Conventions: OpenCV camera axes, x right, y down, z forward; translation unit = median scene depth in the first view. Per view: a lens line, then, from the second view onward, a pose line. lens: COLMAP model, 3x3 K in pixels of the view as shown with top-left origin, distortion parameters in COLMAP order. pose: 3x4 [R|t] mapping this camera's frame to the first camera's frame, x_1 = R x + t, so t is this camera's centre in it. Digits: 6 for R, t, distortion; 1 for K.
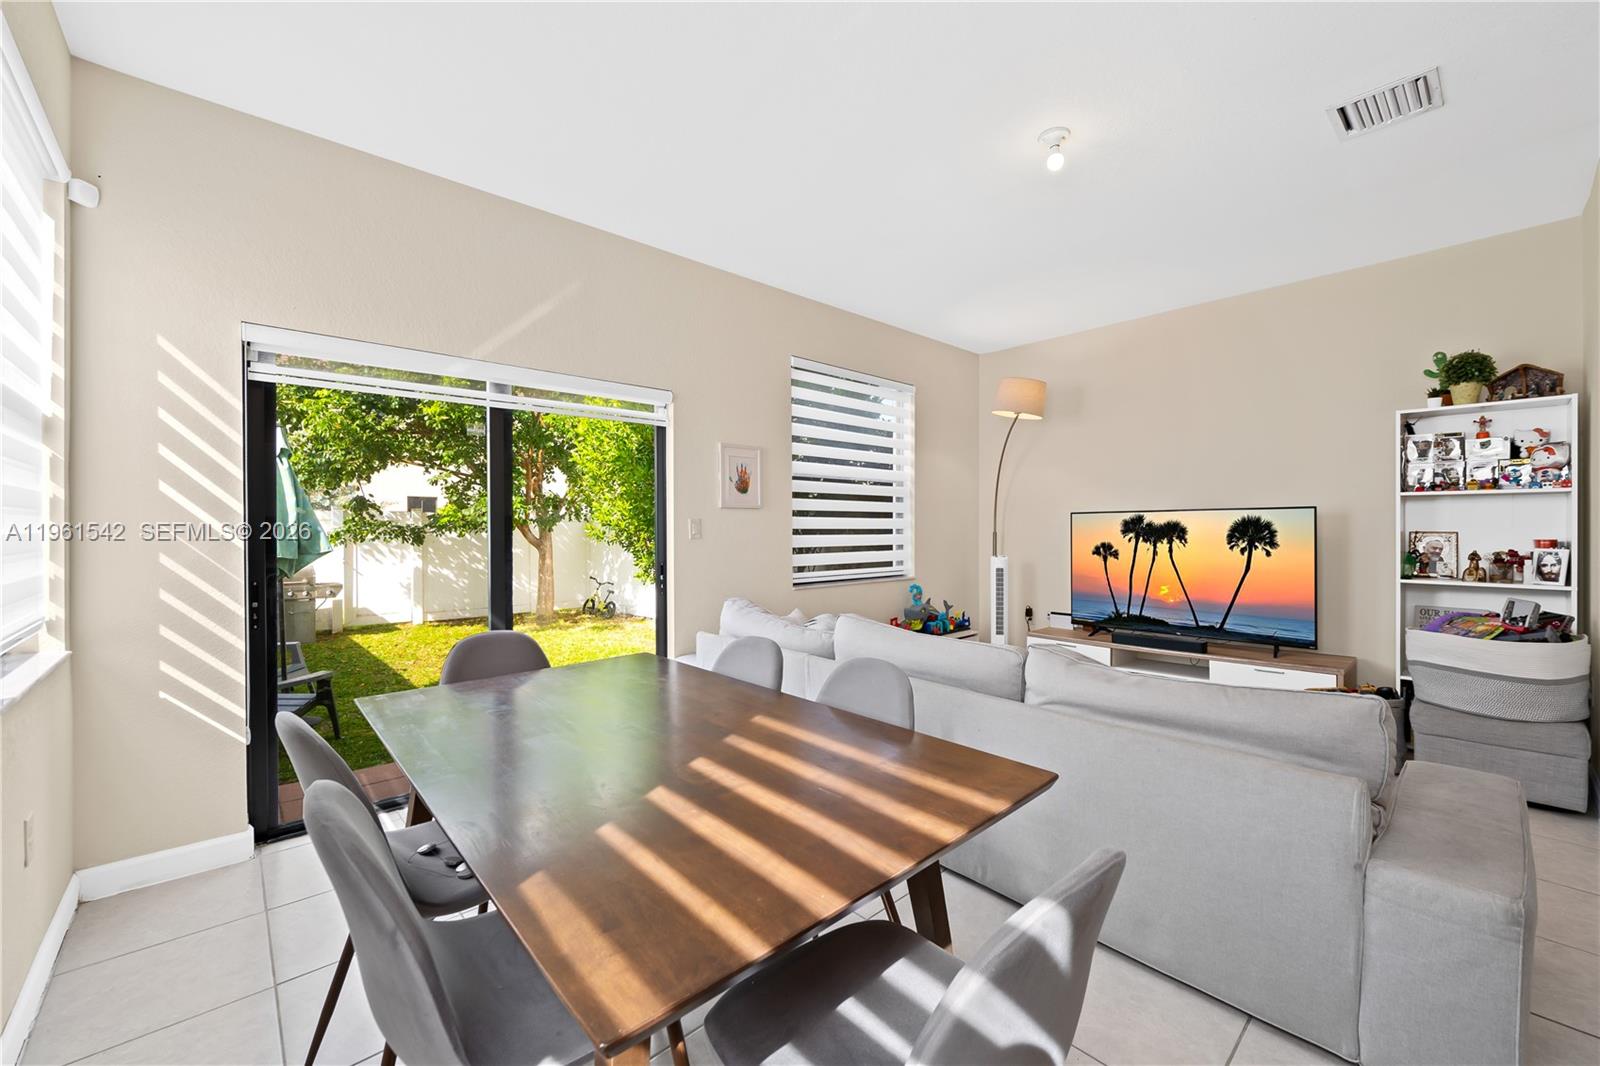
lens RADIAL K [[628.7, 0, 803.3], [0, 628.7, 519.1], [0, 0, 1]] dist [-0.000589, -0.000229]
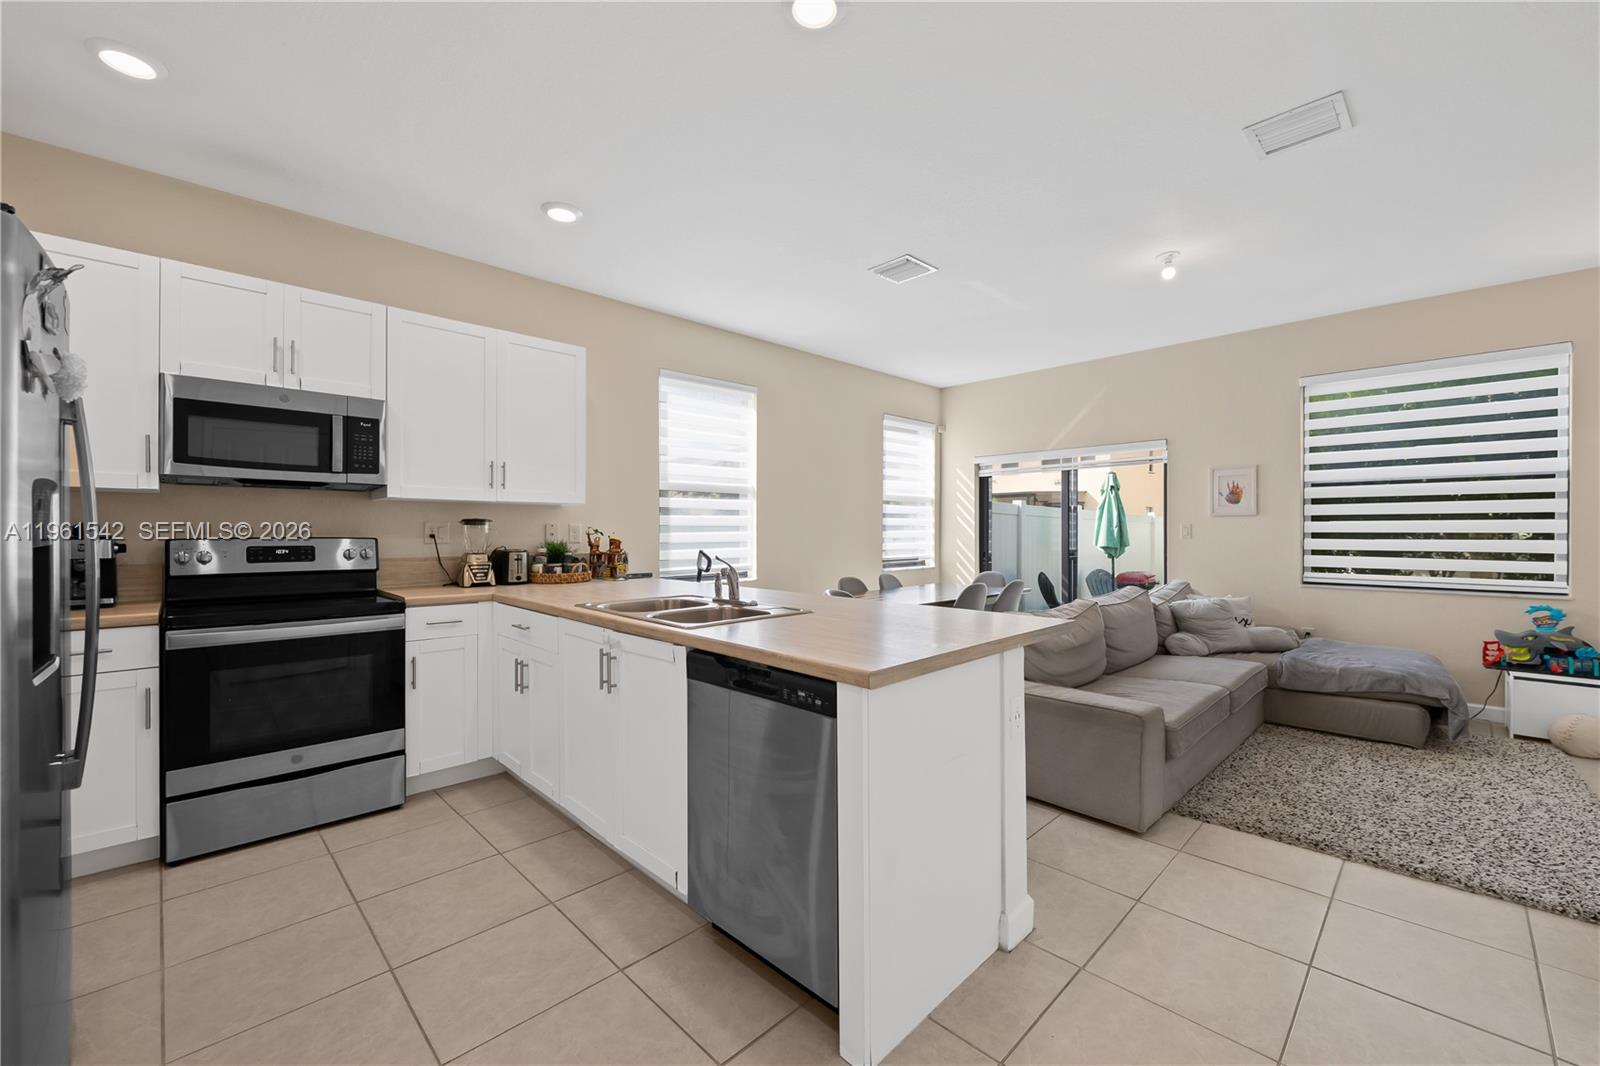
lens RADIAL K [[648.8, 0, 800.0], [0, 648.8, 533.0], [0, 0, 1]] dist [0.000182, -0.000210]
pose [[0.037195, 0.000063, -0.999308, 1.210152], [0.010710, 0.999943, 0.000461, 0.008328], [0.999251, -0.010720, 0.037193, 0.065938]]
